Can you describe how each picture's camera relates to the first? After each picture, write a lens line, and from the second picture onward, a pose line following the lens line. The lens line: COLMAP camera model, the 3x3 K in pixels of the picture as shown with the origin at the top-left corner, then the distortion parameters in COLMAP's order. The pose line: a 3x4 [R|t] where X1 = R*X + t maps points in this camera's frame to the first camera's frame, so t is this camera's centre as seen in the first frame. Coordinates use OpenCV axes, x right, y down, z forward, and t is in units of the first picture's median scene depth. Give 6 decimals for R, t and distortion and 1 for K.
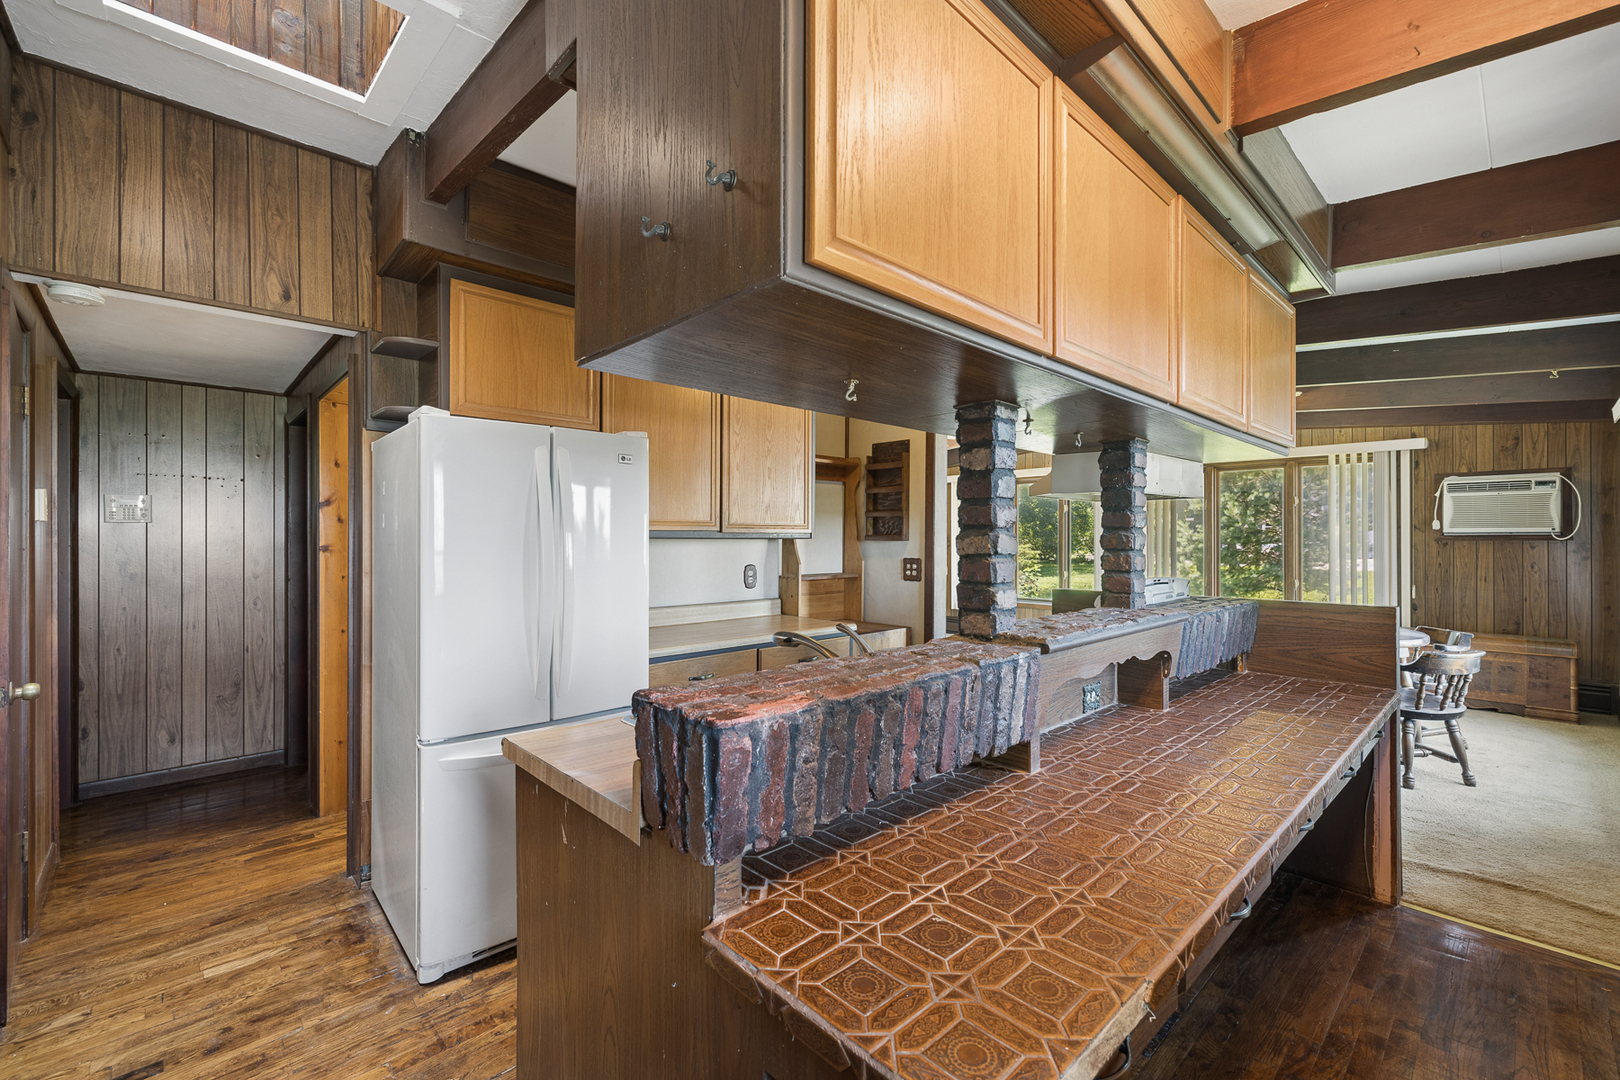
lens RADIAL K [[691.8, 0, 808.2], [0, 691.8, 538.2], [0, 0, 1]] dist [0.002127, 0.000038]
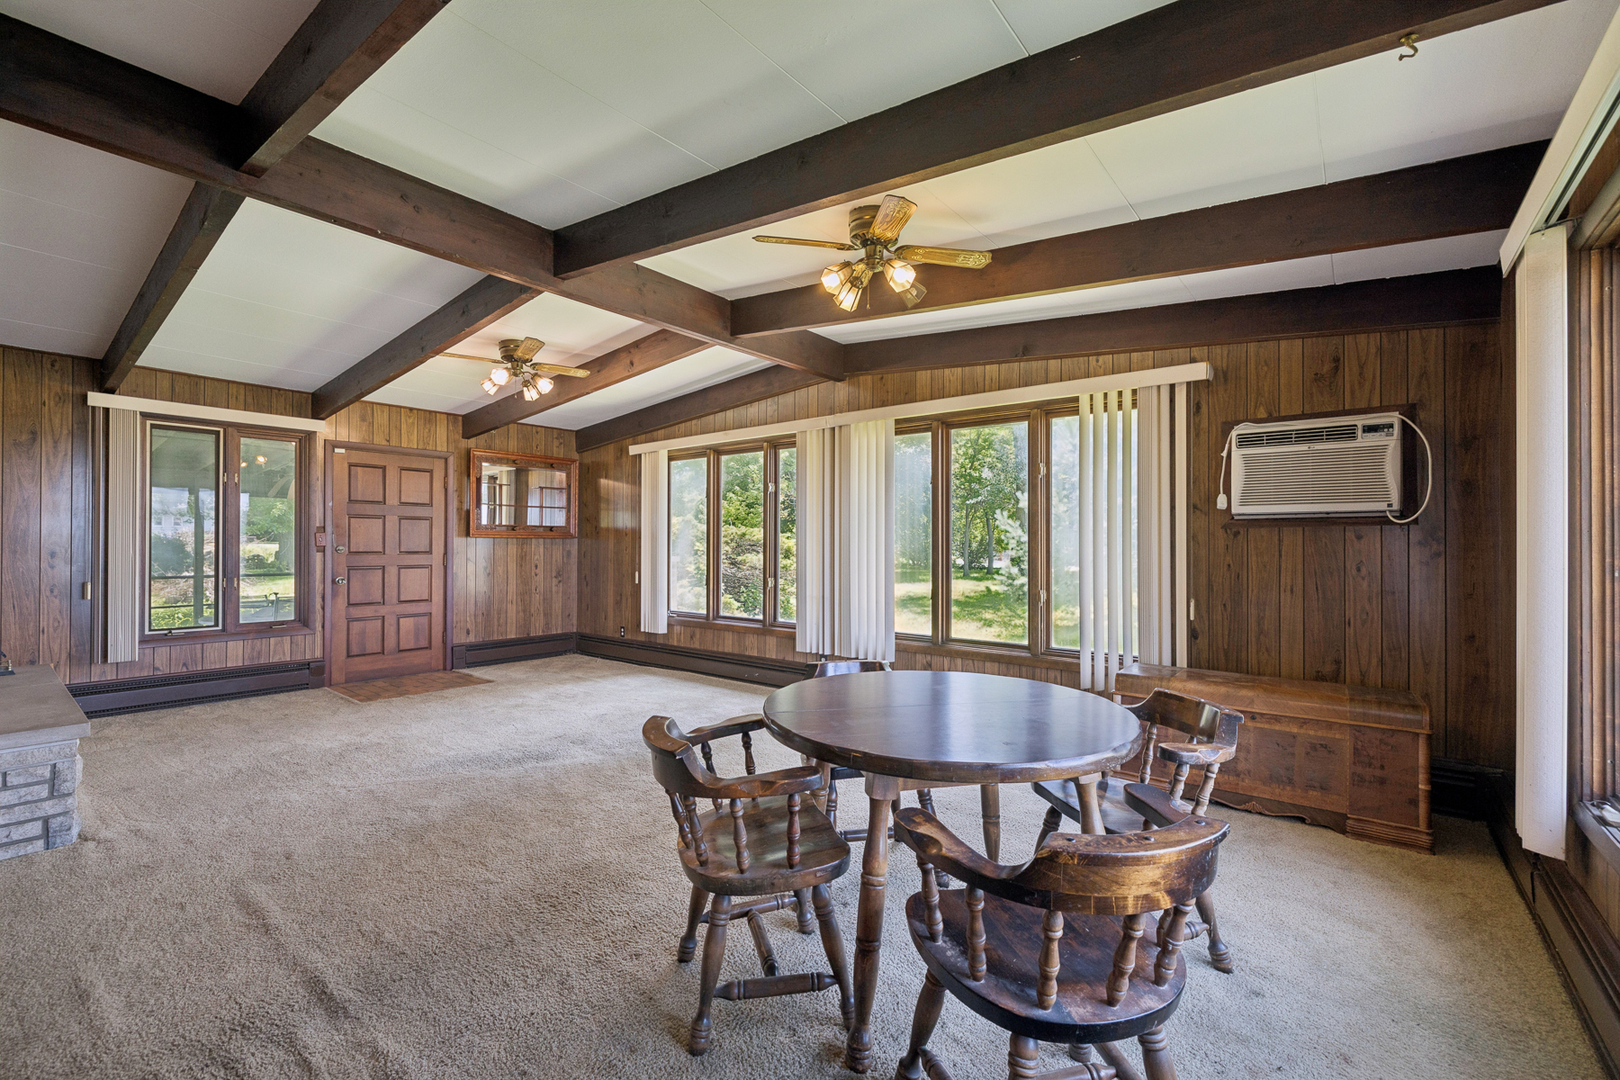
lens RADIAL K [[691.8, 0, 811.9], [0, 691.8, 543.6], [0, 0, 1]] dist [0.002127, 0.000038]
pose [[0.990424, 0.002394, 0.138039, 0.485019], [-0.002108, 0.999995, -0.002216, 0.021295], [-0.138044, 0.001904, 0.990424, 0.463975]]
